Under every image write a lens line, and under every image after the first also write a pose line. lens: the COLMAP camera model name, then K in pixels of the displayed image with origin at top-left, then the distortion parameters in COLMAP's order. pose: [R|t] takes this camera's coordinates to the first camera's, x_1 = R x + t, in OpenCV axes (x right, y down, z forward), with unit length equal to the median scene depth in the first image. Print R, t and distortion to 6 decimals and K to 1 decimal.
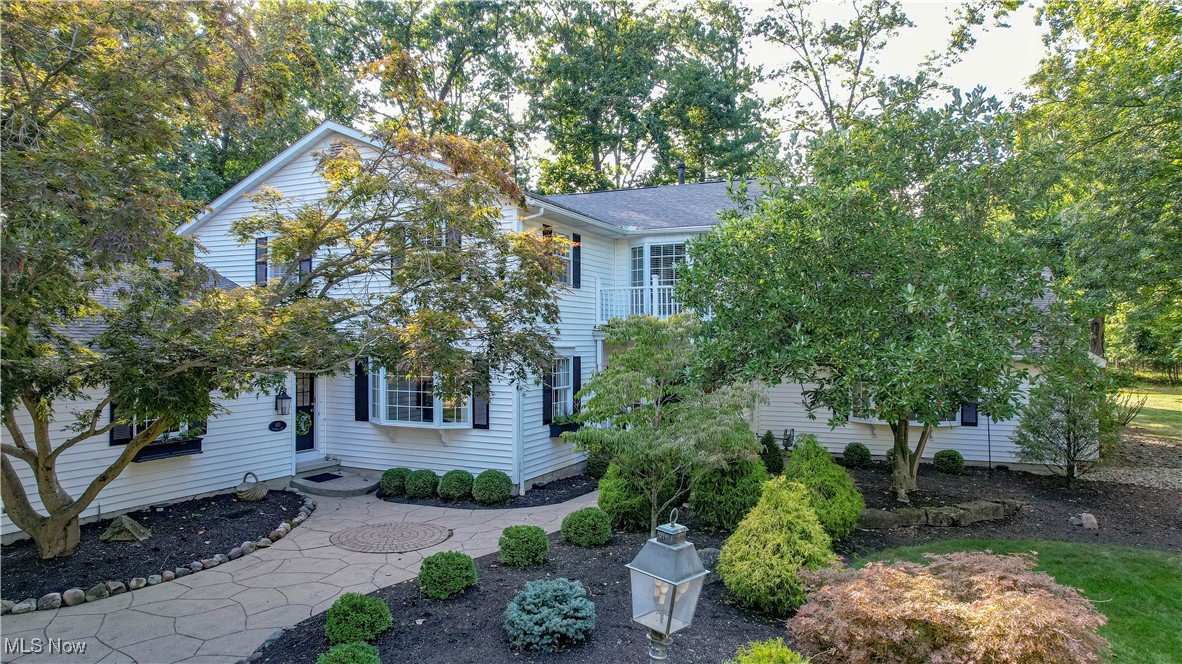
lens RADIAL K [[756.1, 0, 591.0], [0, 756.1, 332.0], [0, 0, 1]] dist [-0.097002, 0.085824]
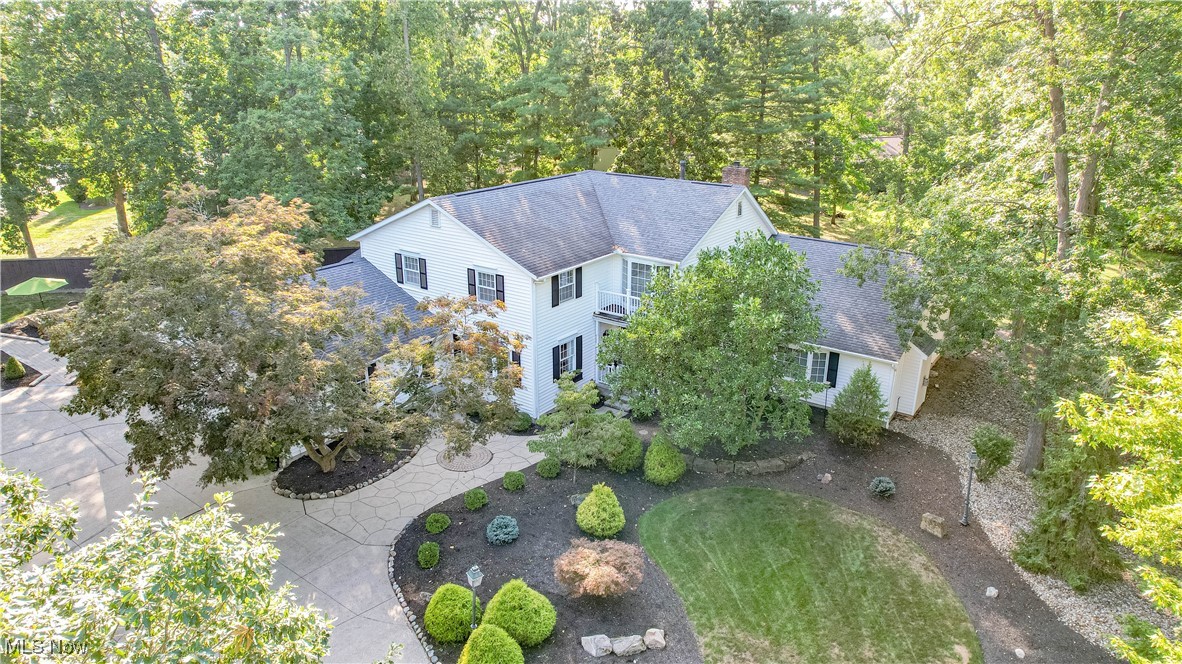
lens RADIAL K [[756.1, 0, 591.0], [0, 756.1, 332.0], [0, 0, 1]] dist [-0.097002, 0.085824]
pose [[0.979915, 0.070174, -0.186660, 0.501986], [-0.001881, 0.939250, 0.343229, -0.867198], [0.199406, -0.335984, 0.920517, -0.852573]]
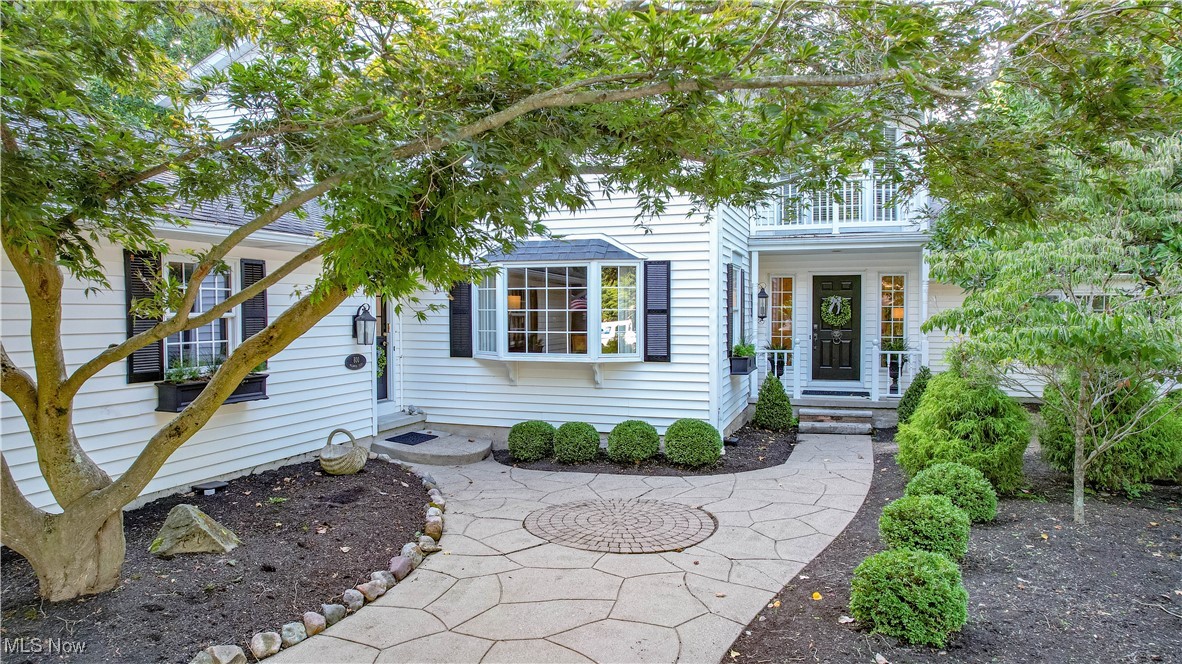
lens RADIAL K [[756.1, 0, 591.0], [0, 756.1, 332.0], [0, 0, 1]] dist [-0.097002, 0.085824]
pose [[0.994459, -0.006370, 0.104929, -0.383072], [0.002111, 0.999171, 0.040643, 0.099121], [-0.105101, -0.040197, 0.993649, 0.426029]]
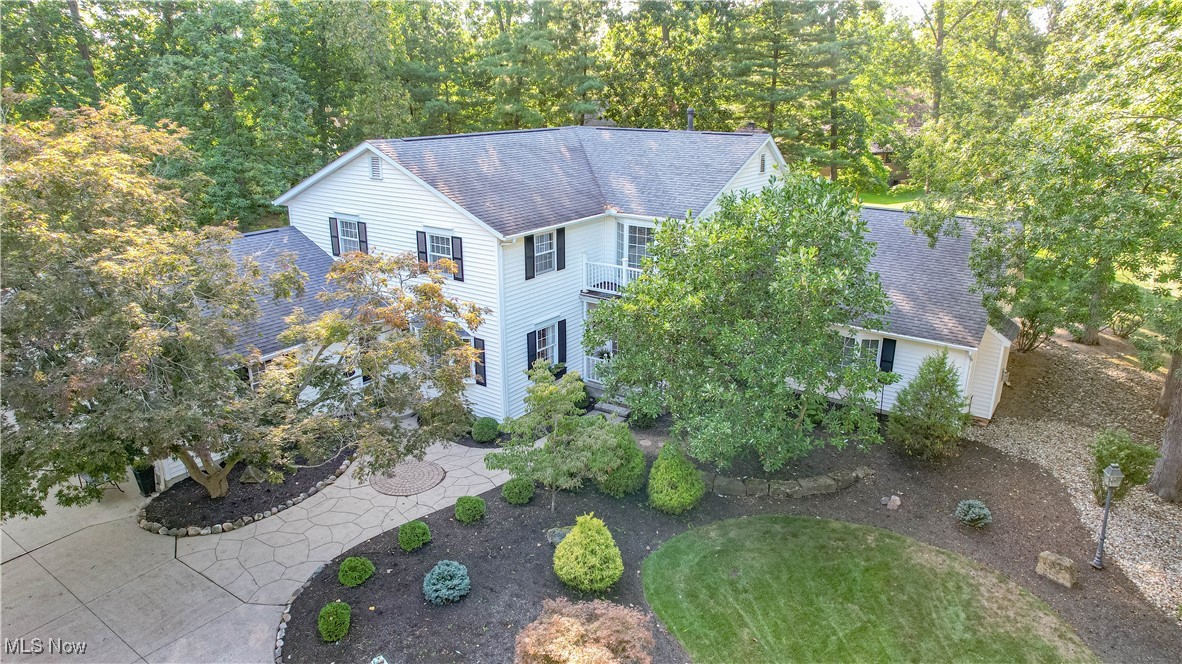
lens RADIAL K [[756.1, 0, 591.0], [0, 756.1, 332.0], [0, 0, 1]] dist [-0.097002, 0.085824]
pose [[0.981683, 0.061629, -0.180277, 0.420756], [-0.000385, 0.946876, 0.321600, -0.579562], [0.190520, -0.315640, 0.929556, -0.345757]]
